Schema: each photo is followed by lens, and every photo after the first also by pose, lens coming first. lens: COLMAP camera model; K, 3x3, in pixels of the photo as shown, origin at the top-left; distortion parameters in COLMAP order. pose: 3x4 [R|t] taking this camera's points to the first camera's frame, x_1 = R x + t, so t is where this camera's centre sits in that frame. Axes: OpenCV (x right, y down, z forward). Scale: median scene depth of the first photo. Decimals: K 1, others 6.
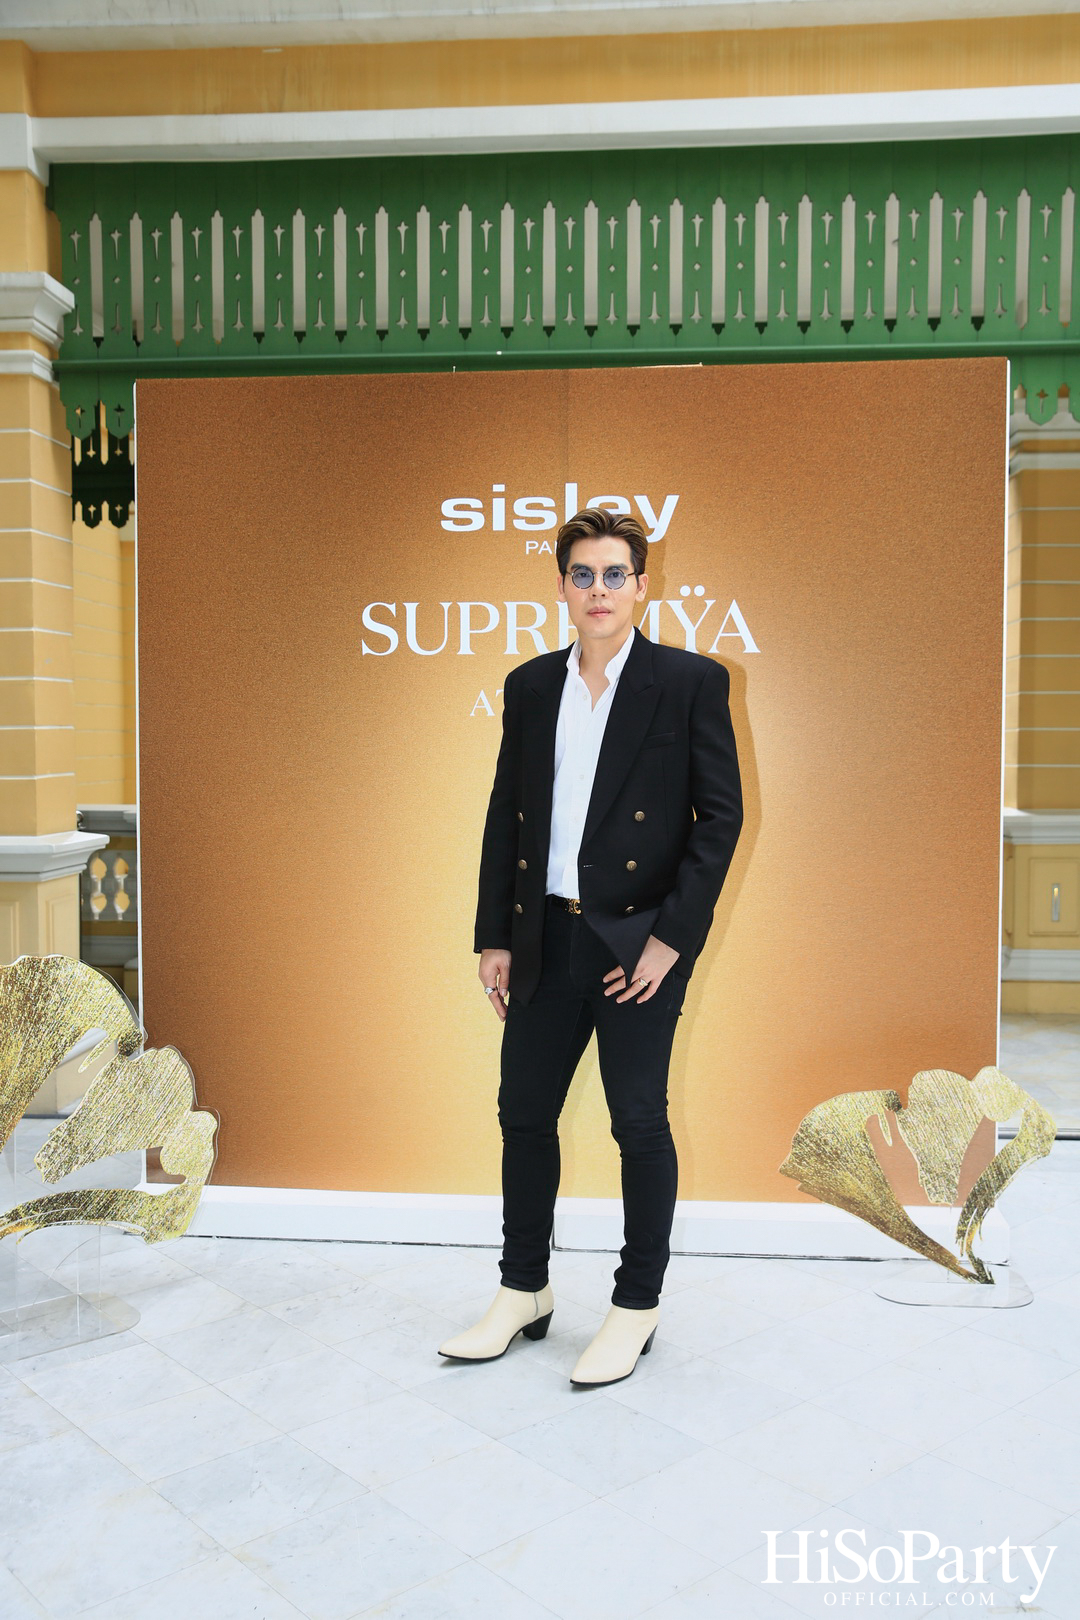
lens RADIAL K [[1502.0, 0, 546.3], [0, 1502.0, 813.8], [0, 0, 1]] dist [-0.052441, 0.139870]
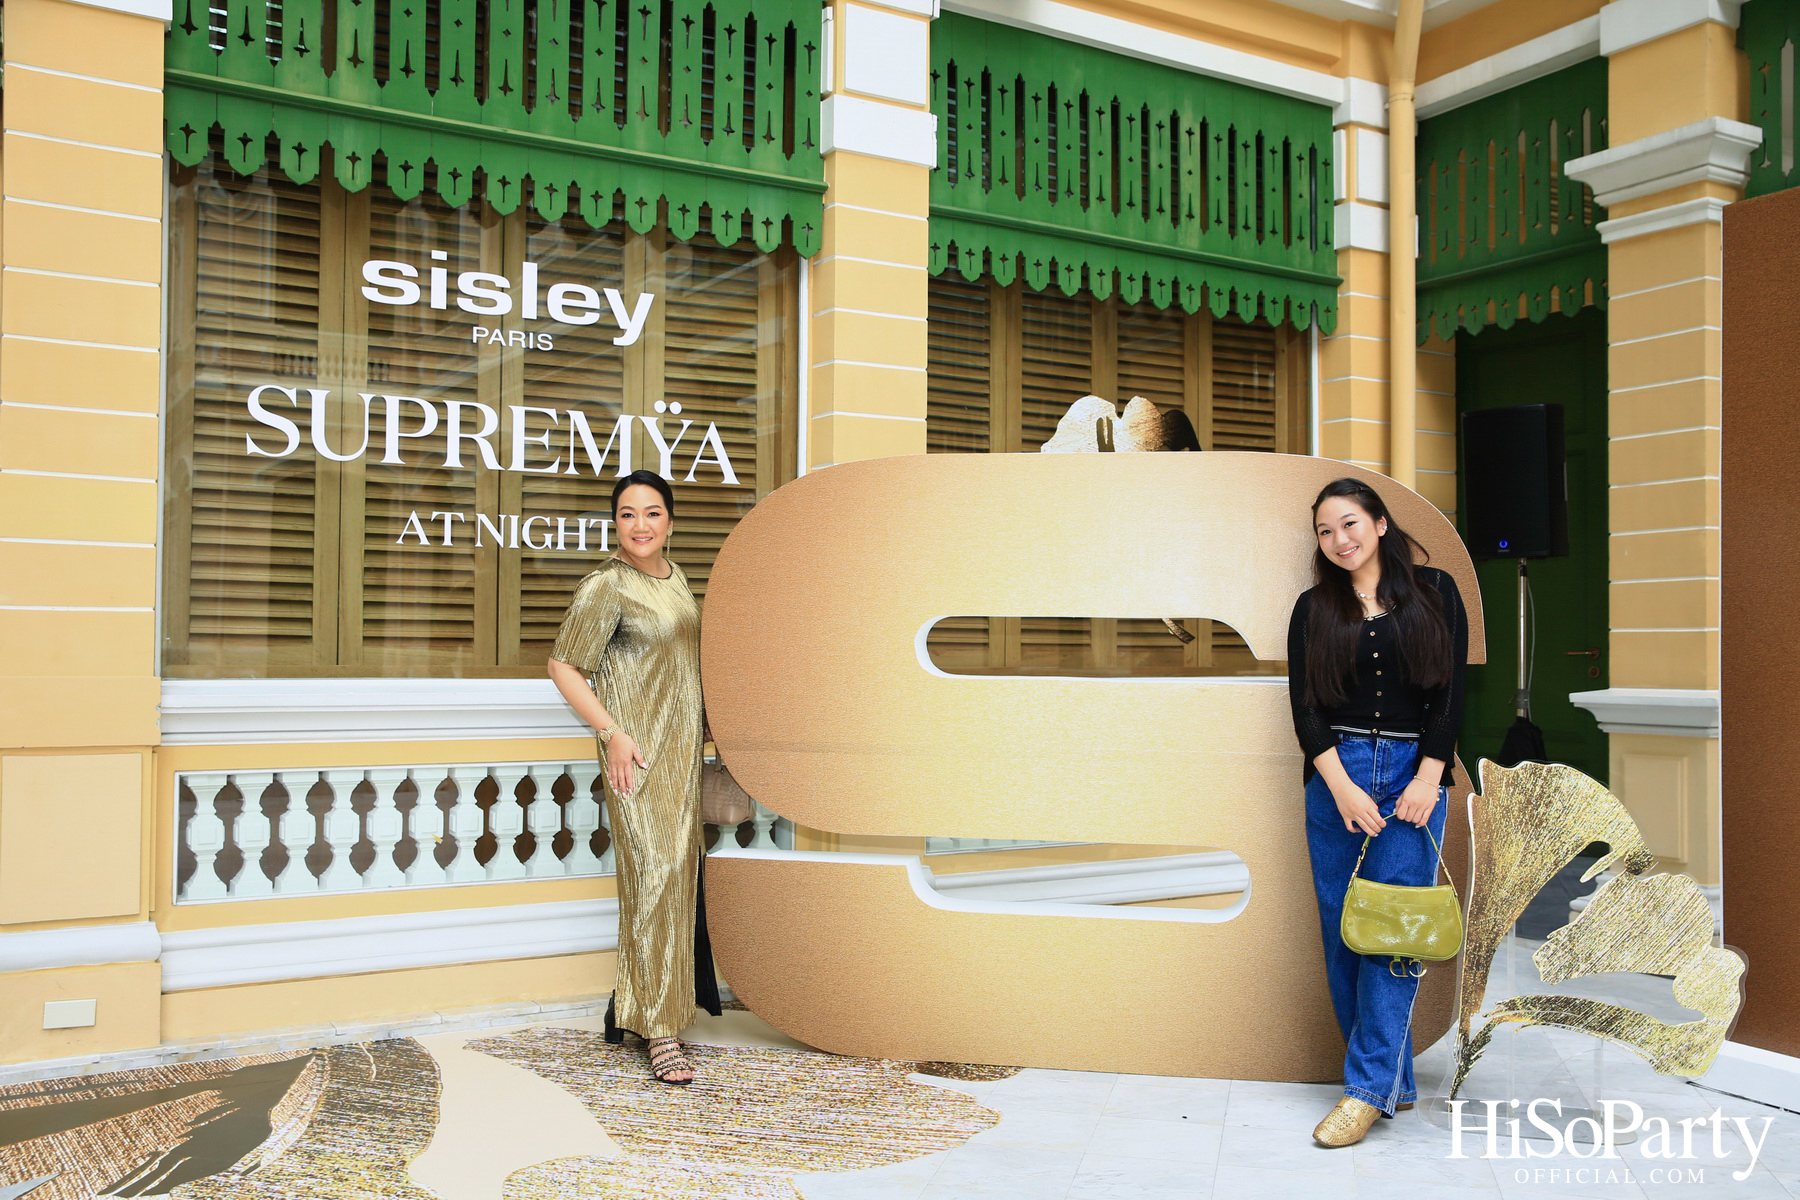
lens RADIAL K [[1596.9, 0, 897.9], [0, 1596.9, 597.6], [0, 0, 1]] dist [-0.052340, 0.109109]
pose [[0.560757, -0.020894, -0.827717, 0.286300], [-0.050599, 0.996948, -0.059446, 0.057478], [0.826433, 0.075216, 0.557989, -0.011465]]
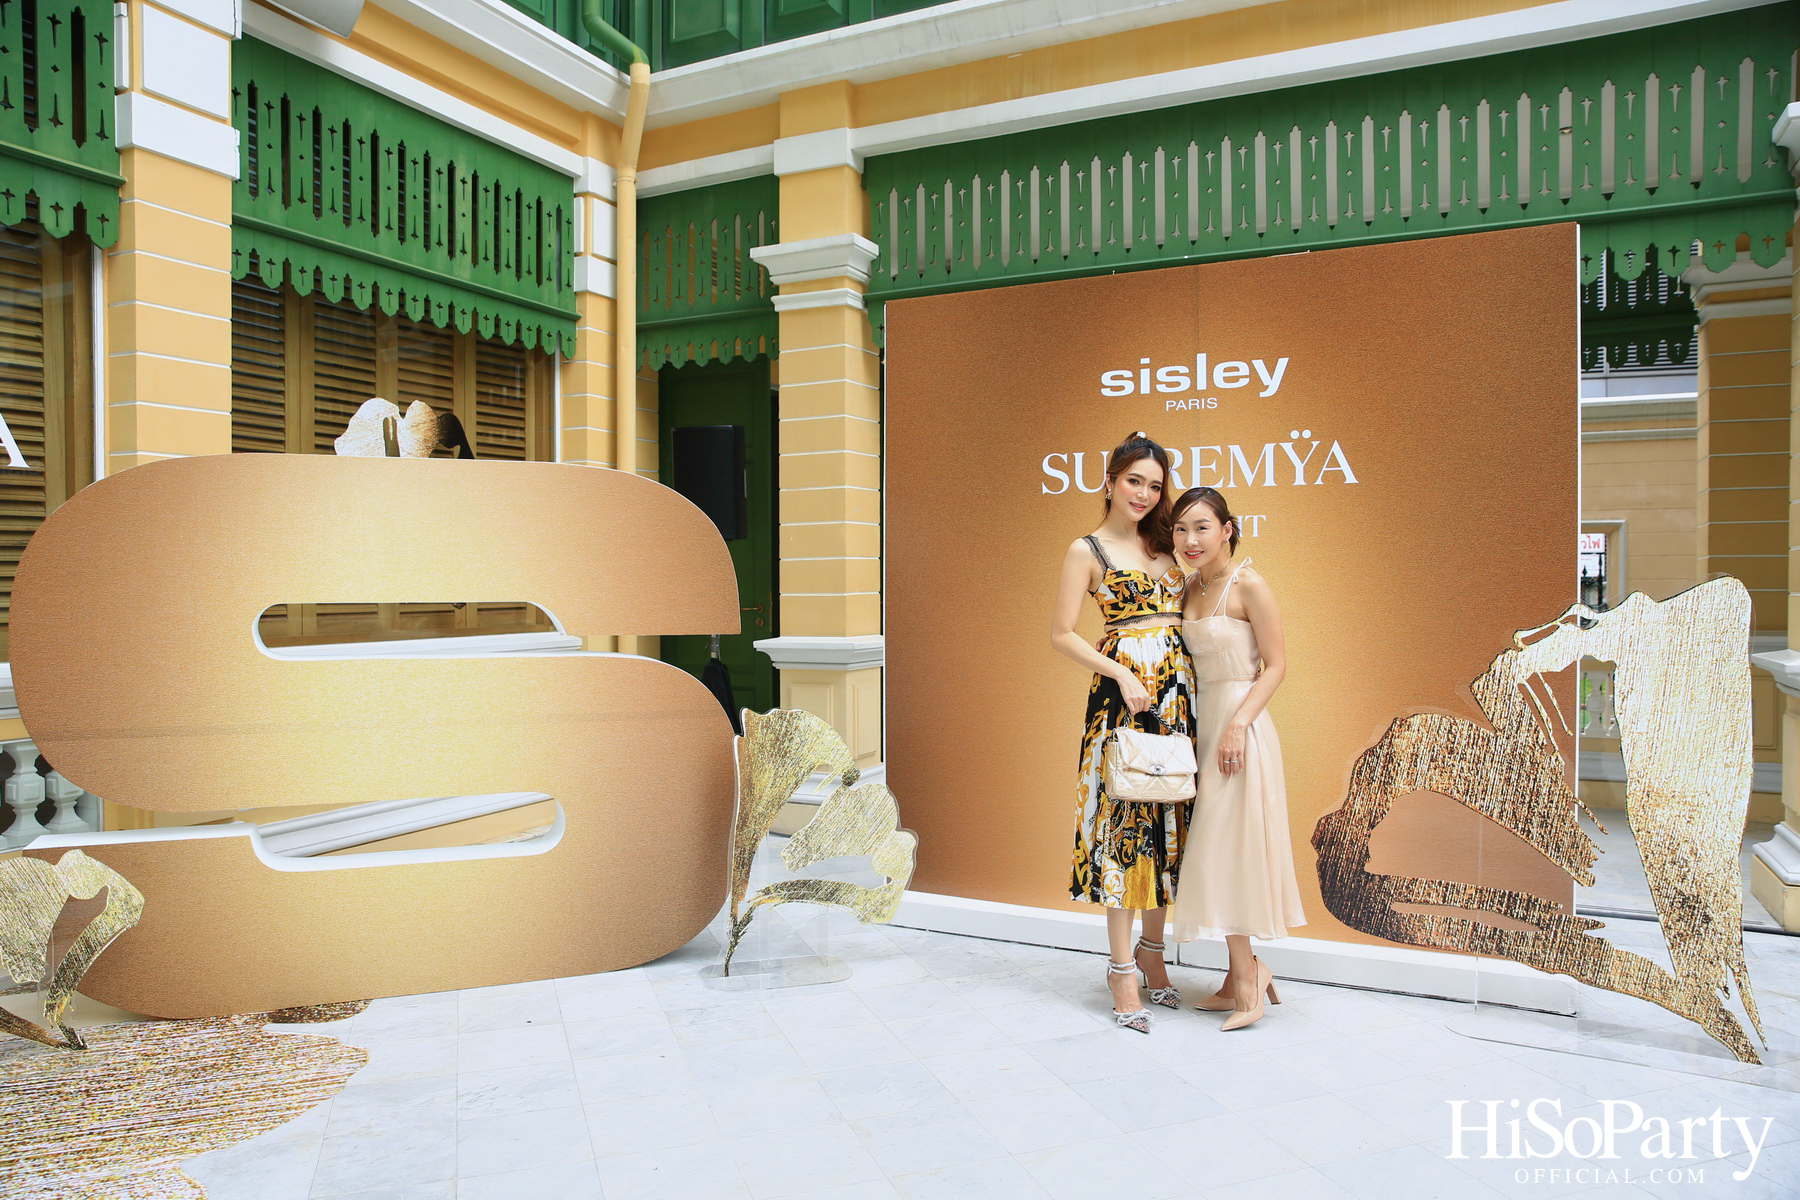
lens RADIAL K [[1212.3, 0, 898.9], [0, 1212.3, 602.5], [0, 0, 1]] dist [-0.111969, 0.083009]
pose [[0.929471, 0.002460, -0.368886, 0.151679], [-0.014914, 0.999411, -0.030914, 0.023271], [0.368593, 0.034235, 0.928960, -0.021805]]
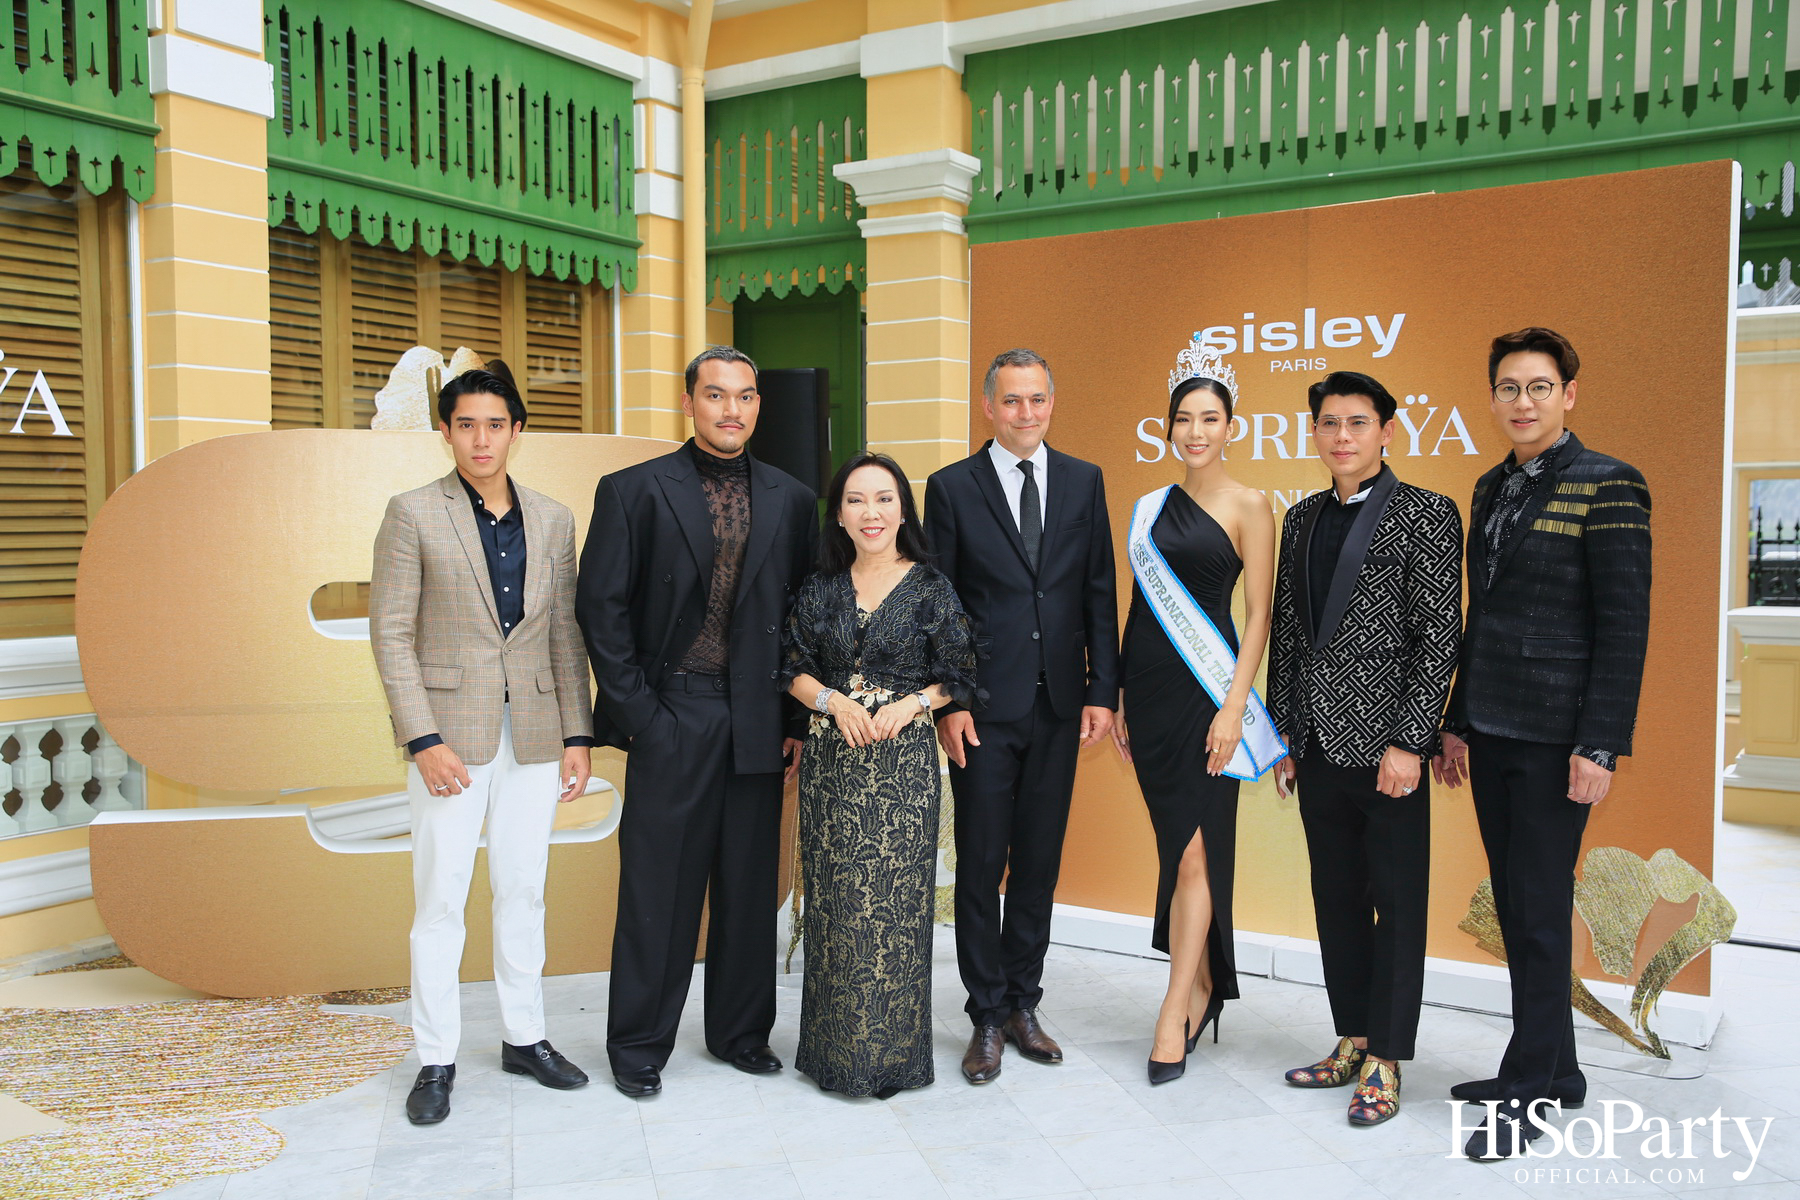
lens RADIAL K [[1596.9, 0, 897.9], [0, 1596.9, 597.6], [0, 0, 1]] dist [-0.052340, 0.109109]
pose [[0.884746, 0.021551, -0.465574, 0.304952], [-0.023520, 0.999722, 0.001581, 0.004347], [0.465479, 0.009552, 0.885007, -0.210223]]
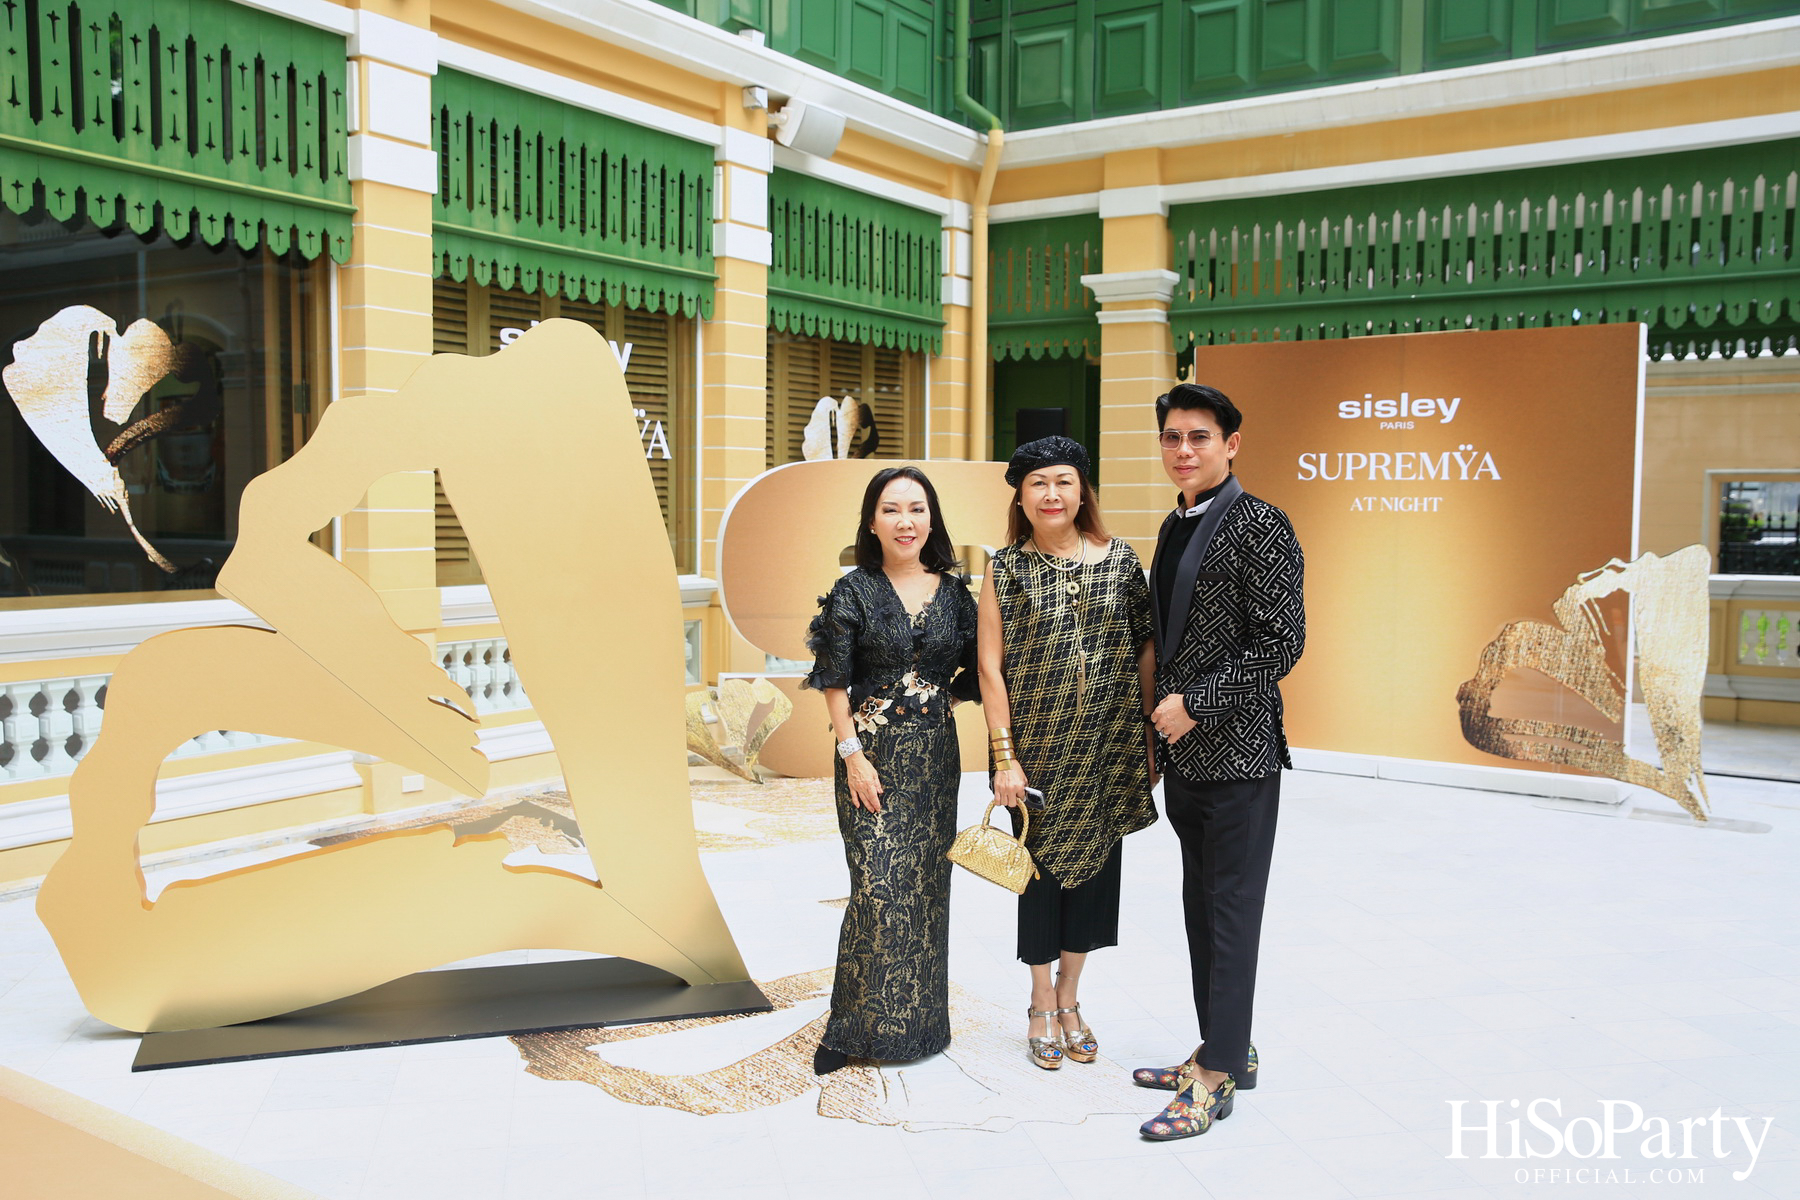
lens RADIAL K [[1545.8, 0, 897.1], [0, 1545.8, 602.1], [0, 0, 1]] dist [-0.054939, 0.086449]
pose [[0.867608, 0.039370, -0.495687, 0.449024], [-0.033320, 0.999223, 0.021043, 0.034157], [0.496131, -0.001741, 0.868246, -1.085762]]
